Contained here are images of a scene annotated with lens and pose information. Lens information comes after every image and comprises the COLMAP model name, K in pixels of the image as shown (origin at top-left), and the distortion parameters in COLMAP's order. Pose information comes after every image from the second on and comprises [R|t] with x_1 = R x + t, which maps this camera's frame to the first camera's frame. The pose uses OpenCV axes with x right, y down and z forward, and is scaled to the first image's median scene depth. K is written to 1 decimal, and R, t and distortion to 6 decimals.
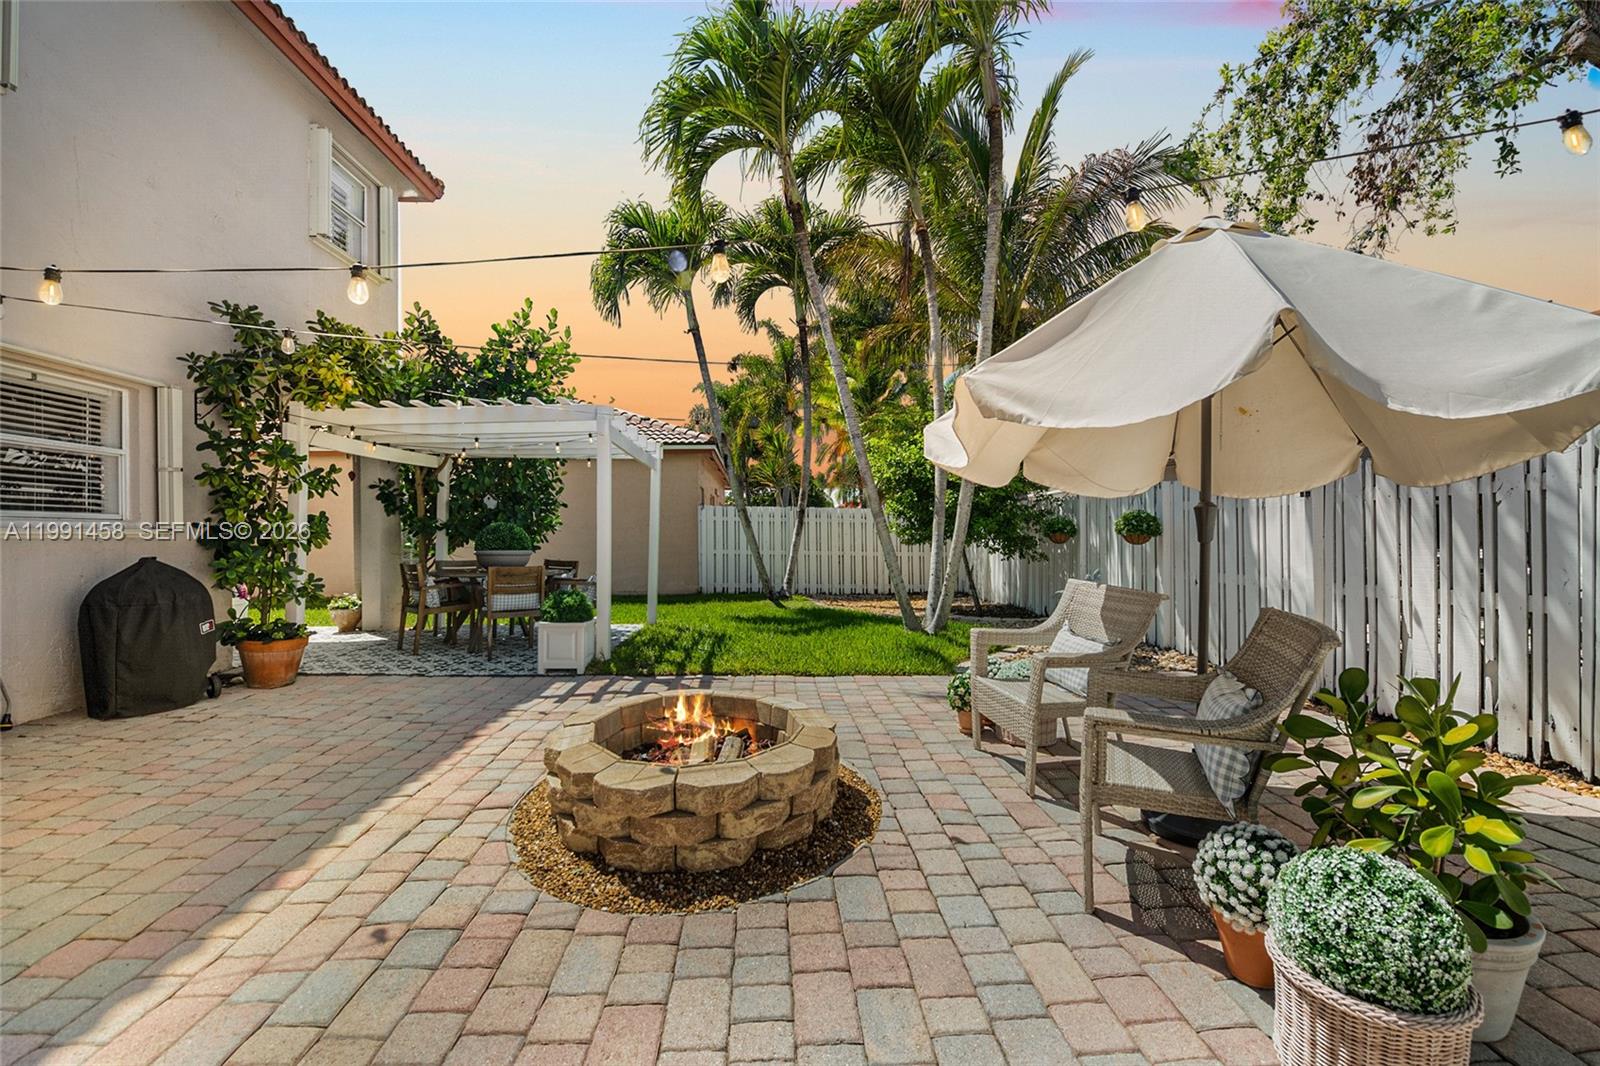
lens RADIAL K [[639.7, 0, 800.0], [0, 639.7, 533.0], [0, 0, 1]] dist [-0.015578, -0.000374]
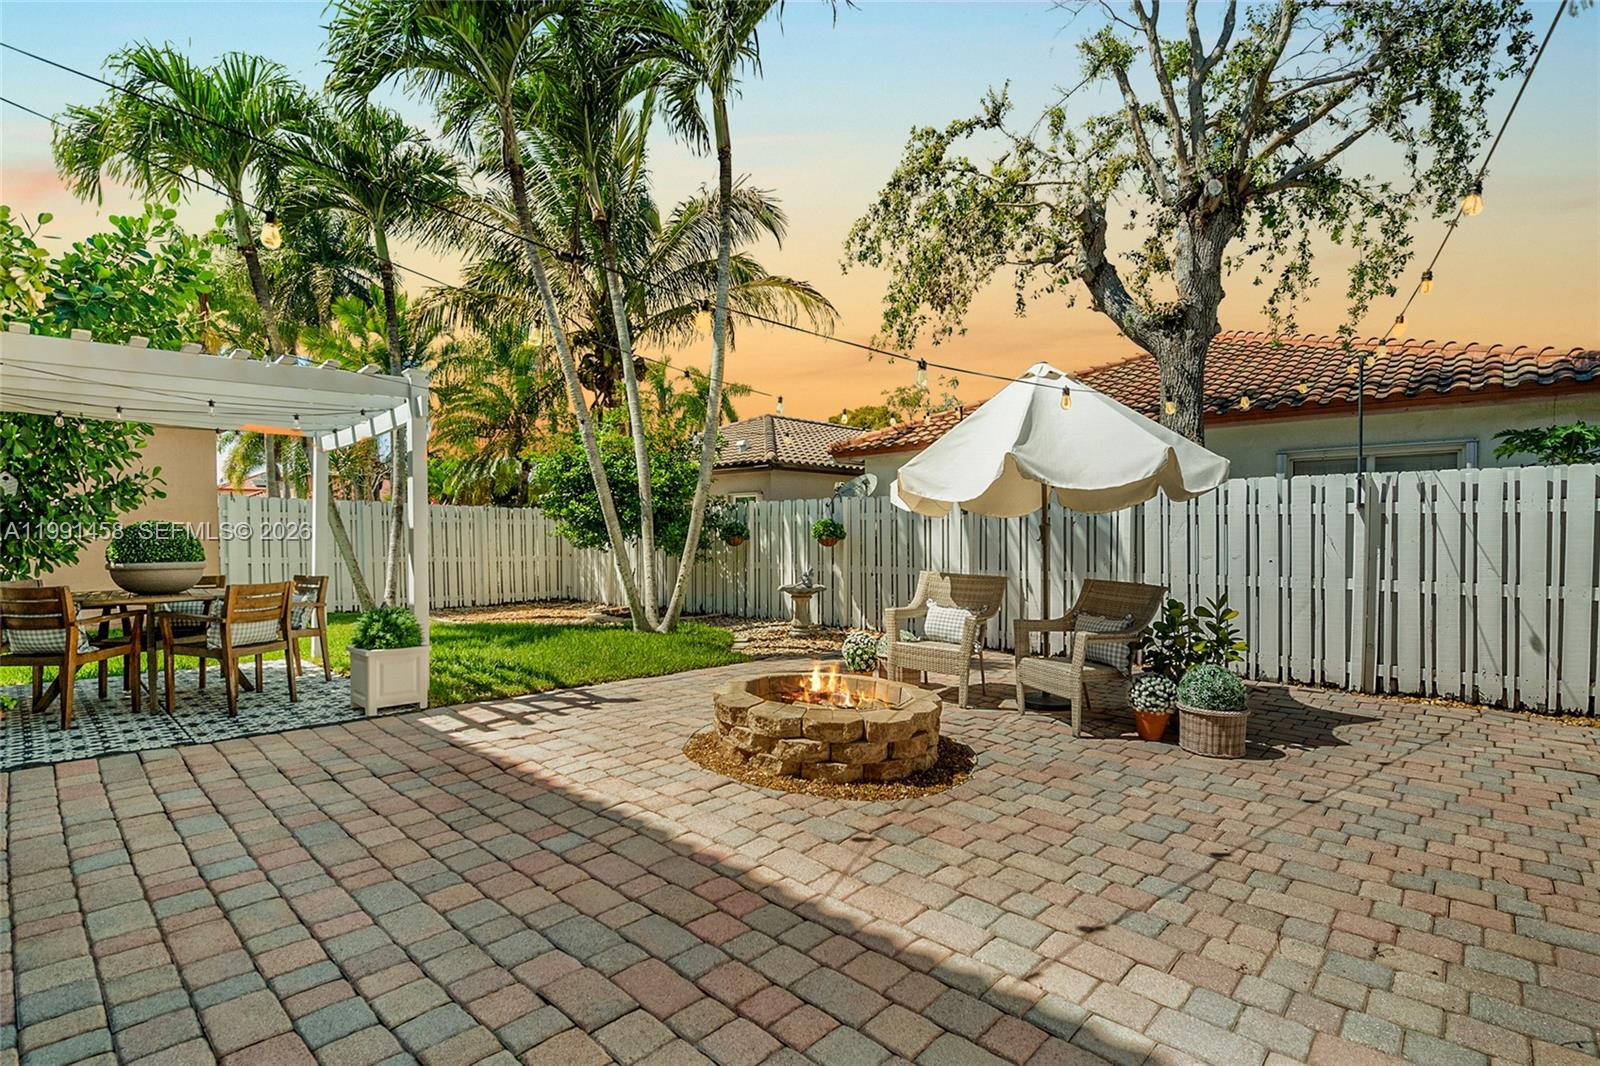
lens RADIAL K [[718.8, 0, 800.0], [0, 718.8, 533.0], [0, 0, 1]] dist [-0.002758, -0.000460]
pose [[0.741006, 0.004567, 0.671482, -1.154520], [-0.004292, 0.999989, -0.002065, -0.012296], [-0.671484, -0.001351, 0.741018, -0.035453]]
